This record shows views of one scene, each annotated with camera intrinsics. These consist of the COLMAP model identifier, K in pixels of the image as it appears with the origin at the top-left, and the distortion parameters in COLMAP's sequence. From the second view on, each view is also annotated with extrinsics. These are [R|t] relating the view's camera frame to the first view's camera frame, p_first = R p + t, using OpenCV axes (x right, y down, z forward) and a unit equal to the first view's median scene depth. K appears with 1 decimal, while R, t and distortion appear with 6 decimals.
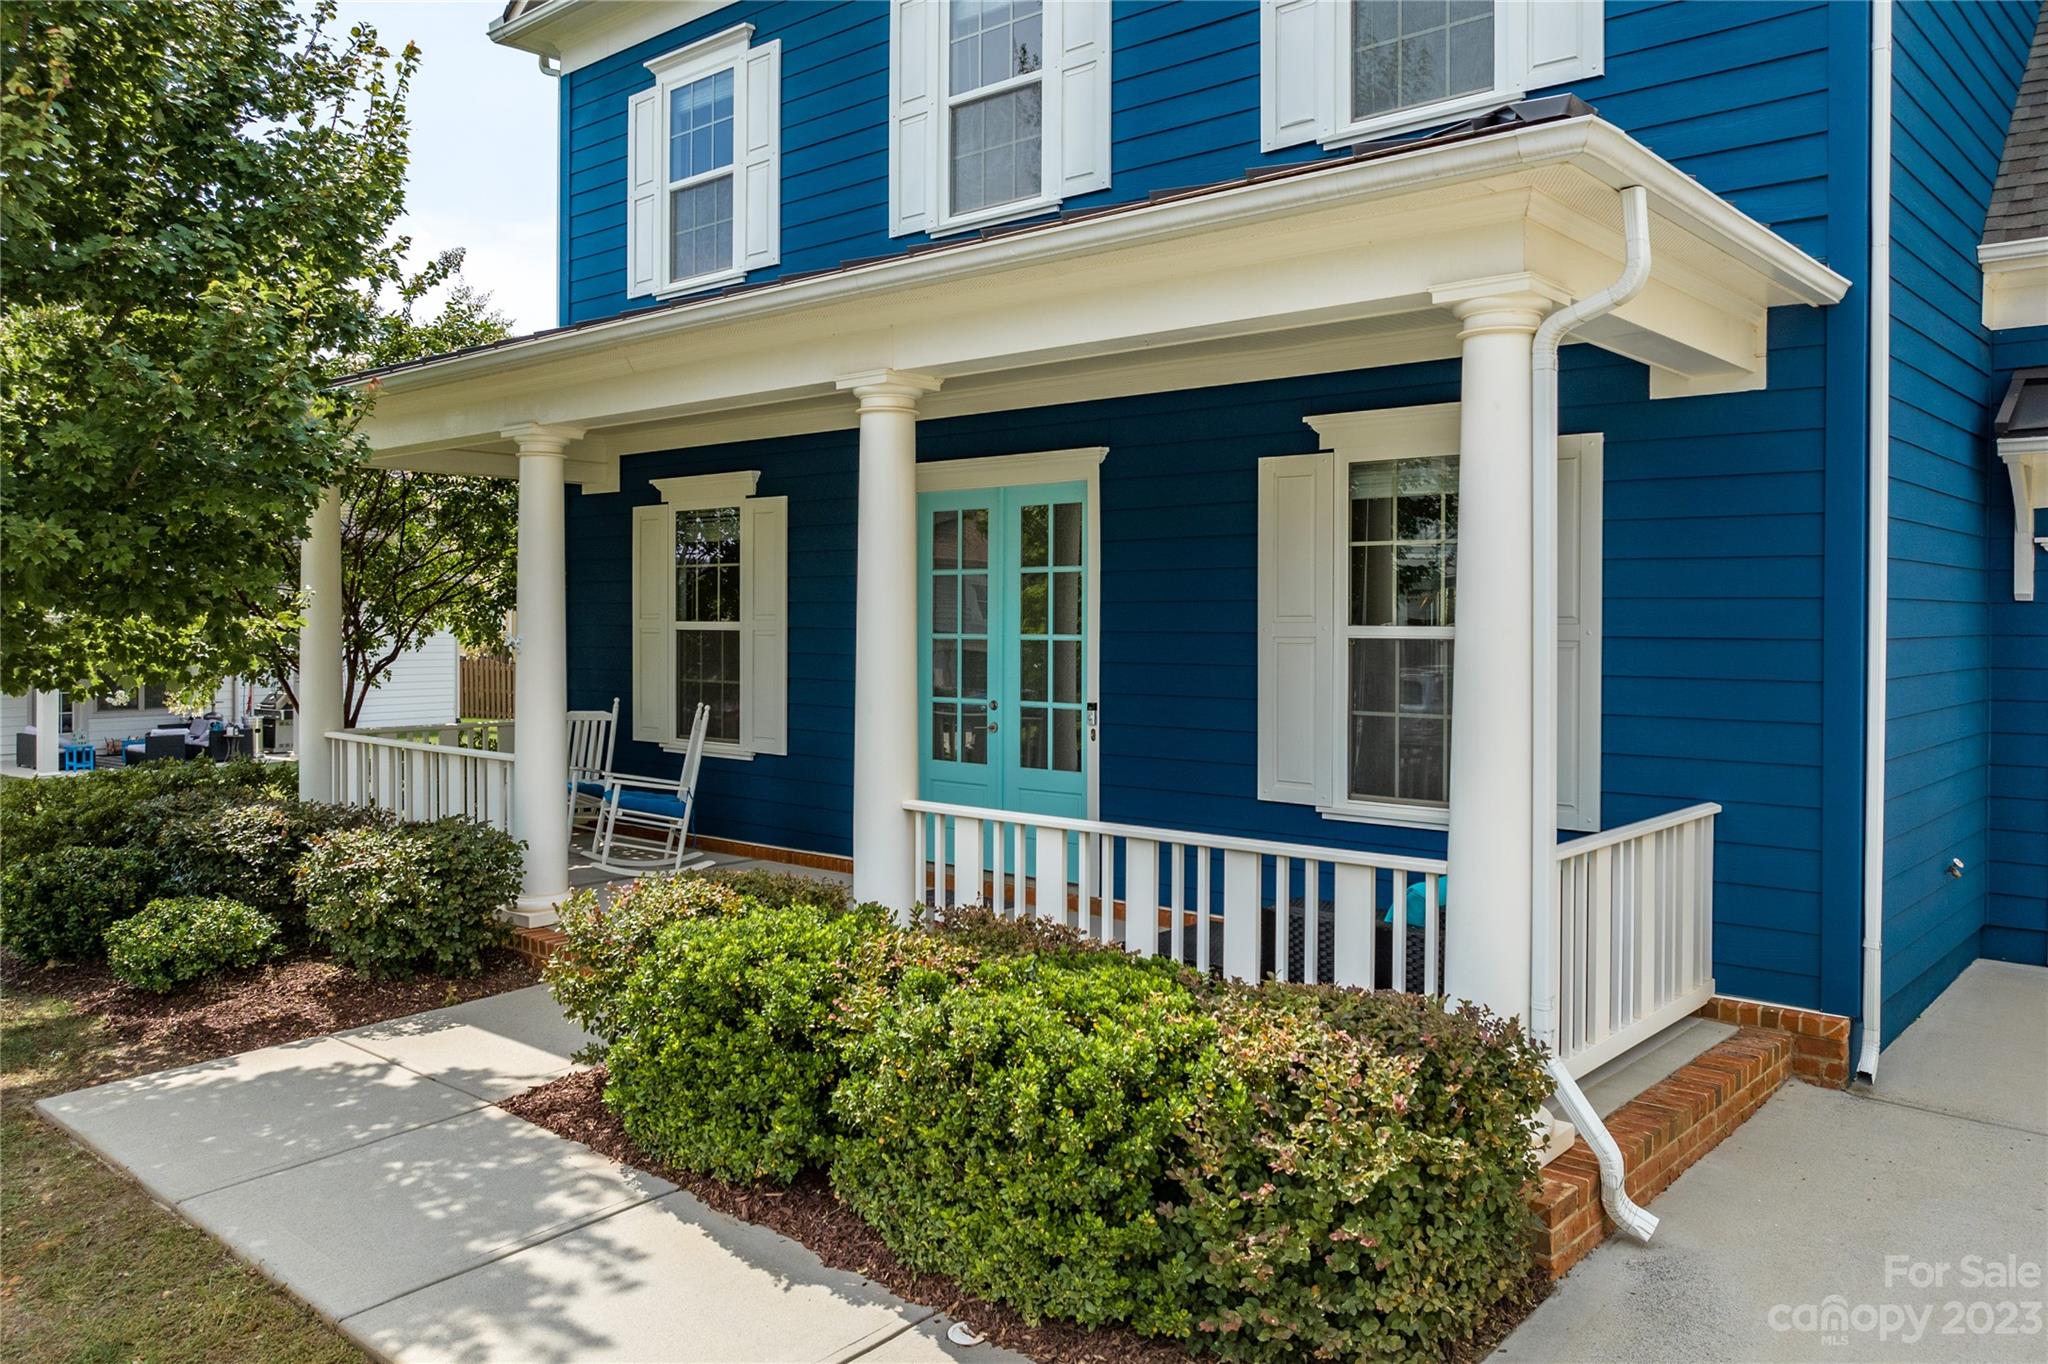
lens RADIAL K [[1614.8, 0, 988.3], [0, 1614.8, 630.3], [0, 0, 1]] dist [-0.031807, 0.018105]
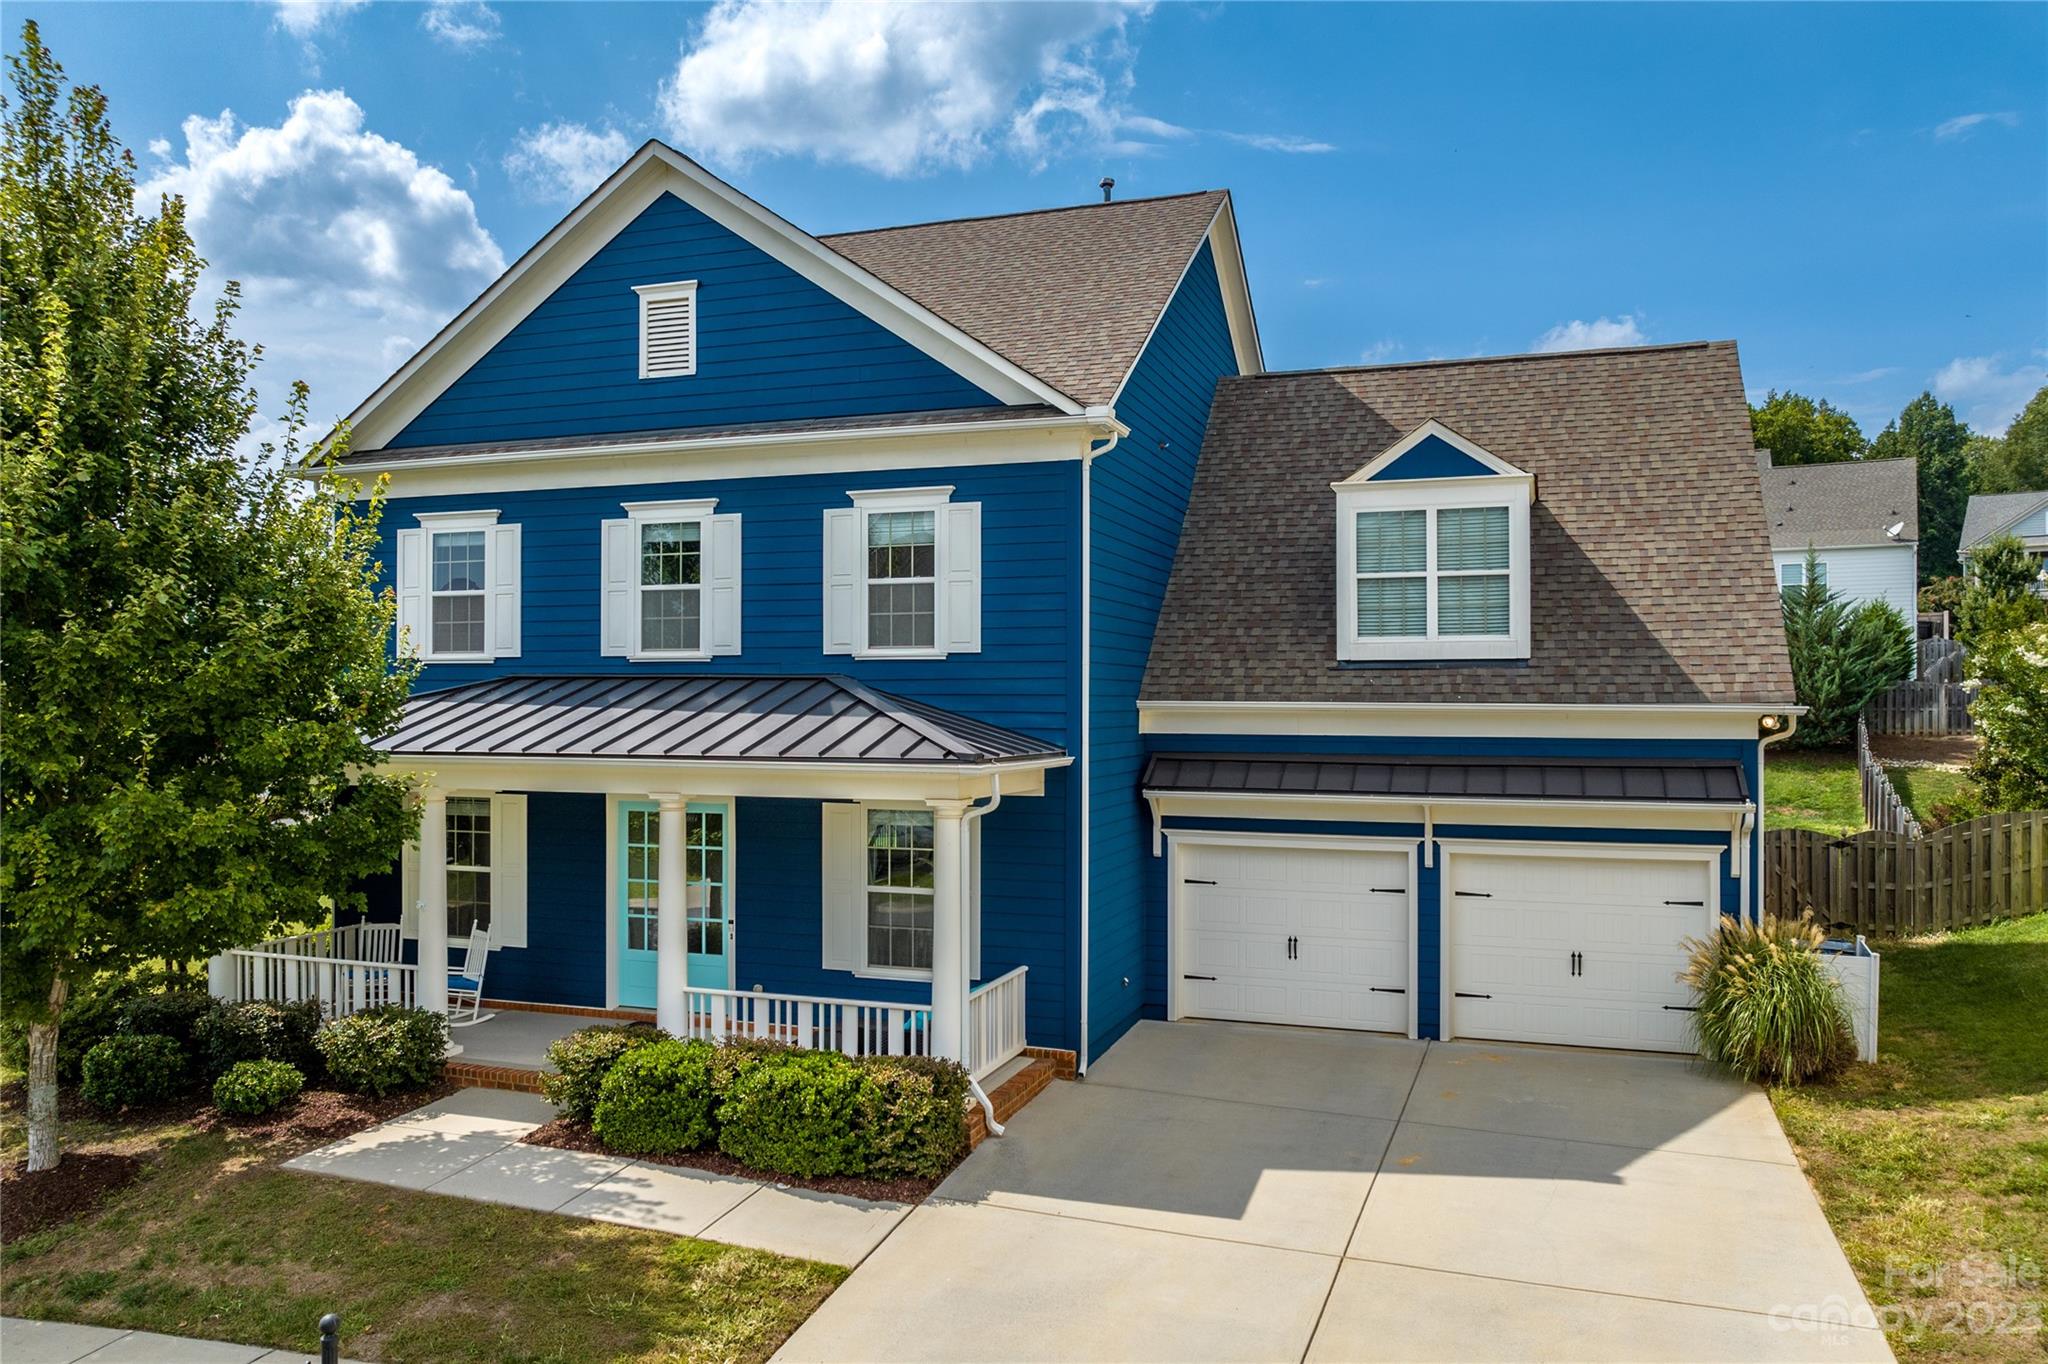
lens RADIAL K [[1566.7, 0, 1006.0], [0, 1566.7, 694.5], [0, 0, 1]] dist [-0.036548, 0.013859]
pose [[0.922618, 0.001802, 0.385712, -0.535291], [0.004038, 0.999889, -0.014330, -0.297670], [-0.385695, 0.014779, 0.922508, -1.292149]]
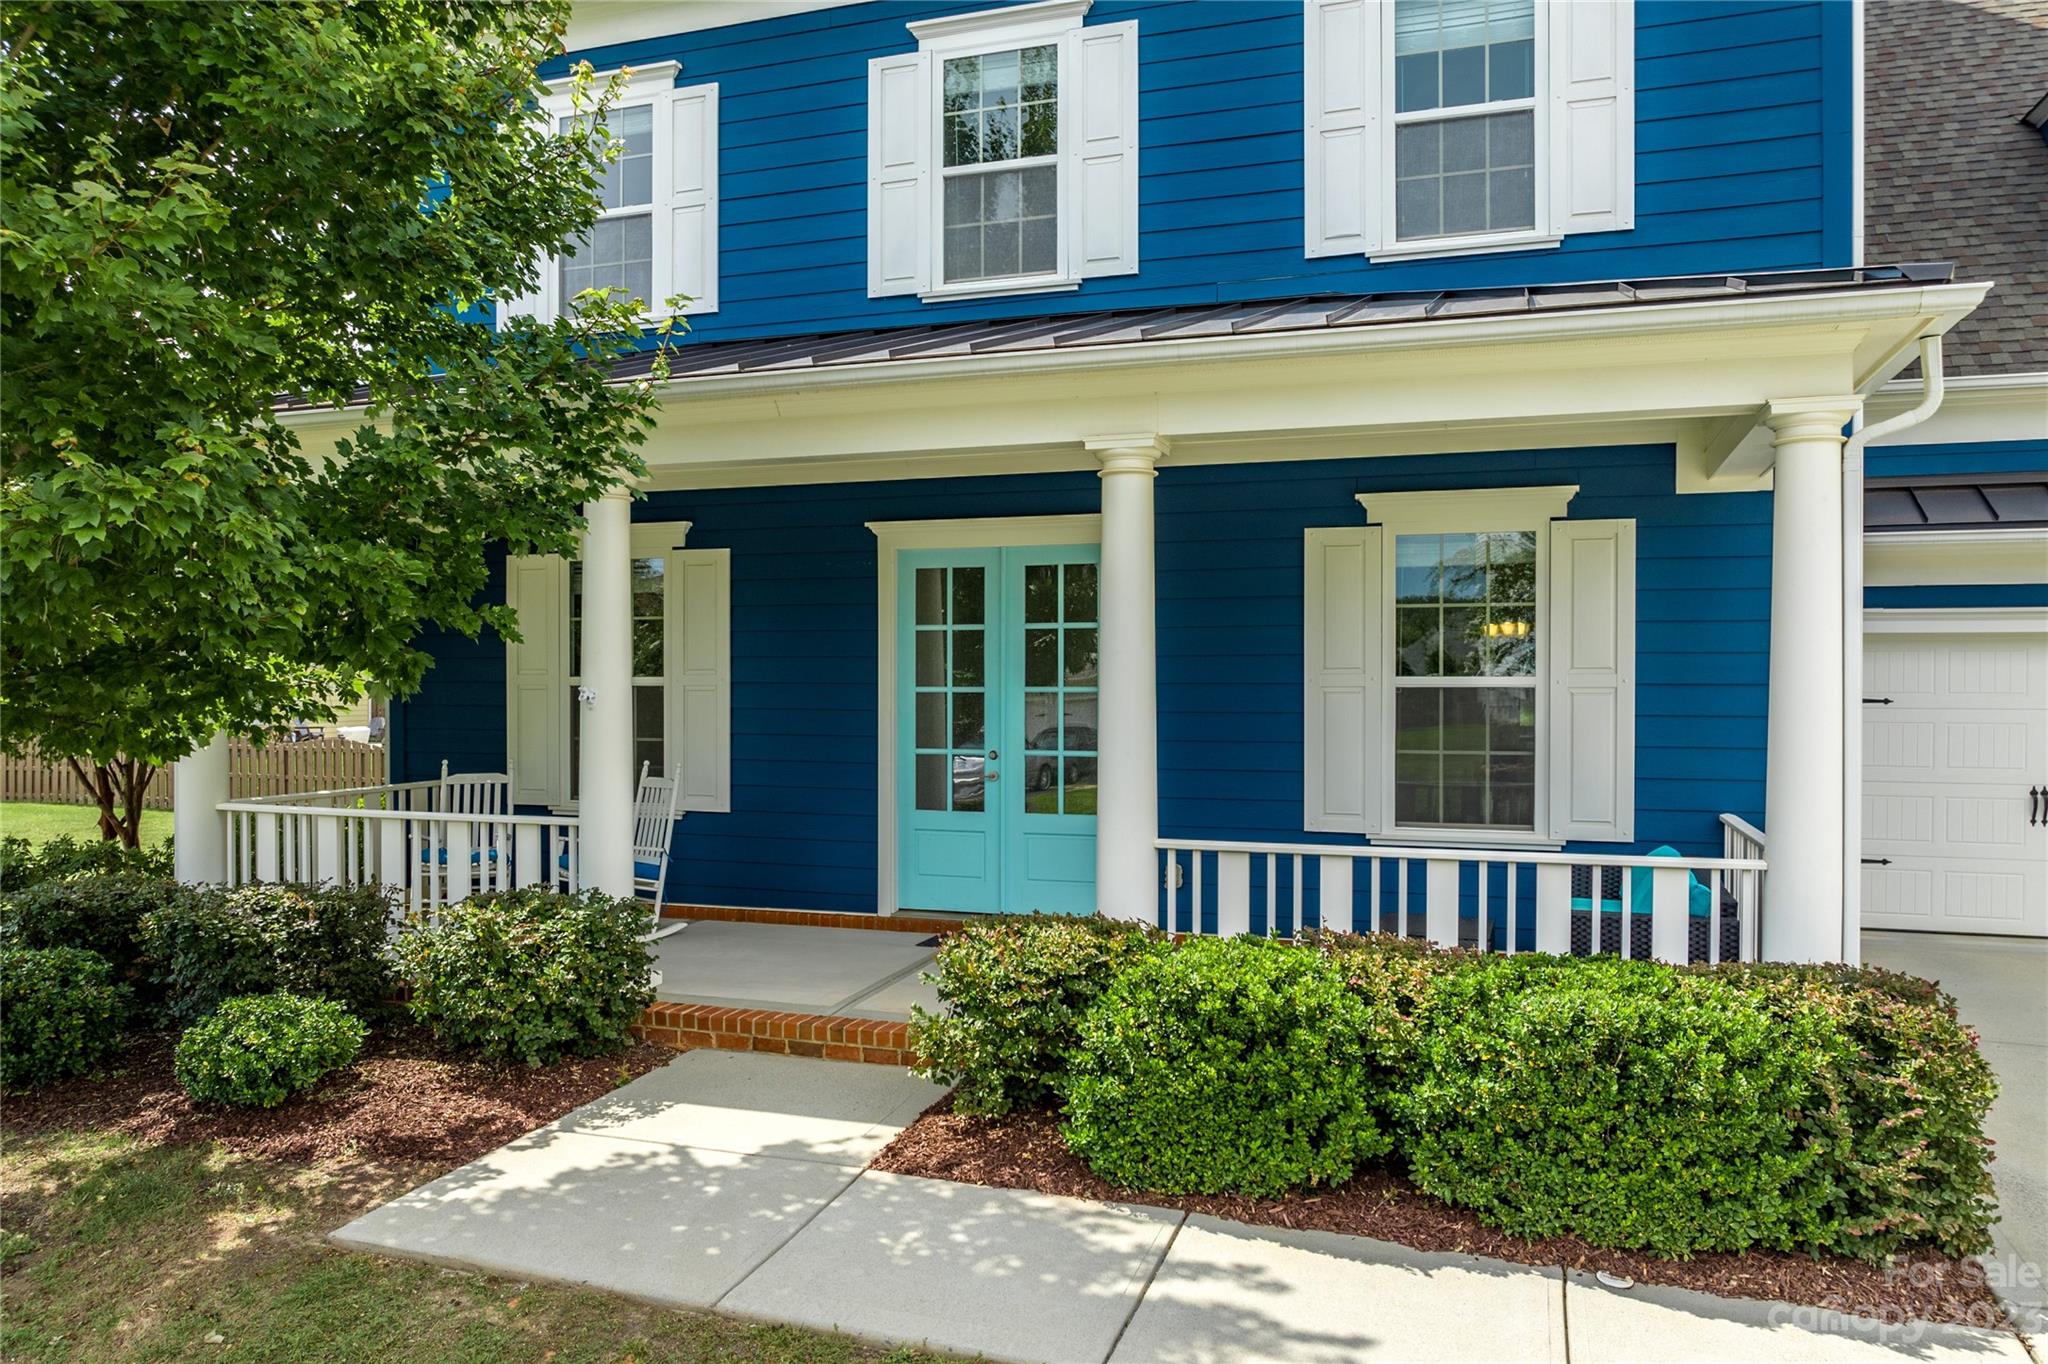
lens RADIAL K [[1566.7, 0, 1020.5], [0, 1566.7, 686.6], [0, 0, 1]] dist [-0.036548, 0.013859]
pose [[0.917932, -0.003086, 0.396725, -0.621107], [0.005064, 0.999979, -0.003940, 0.009794], [-0.396705, 0.005626, 0.917929, 0.105006]]
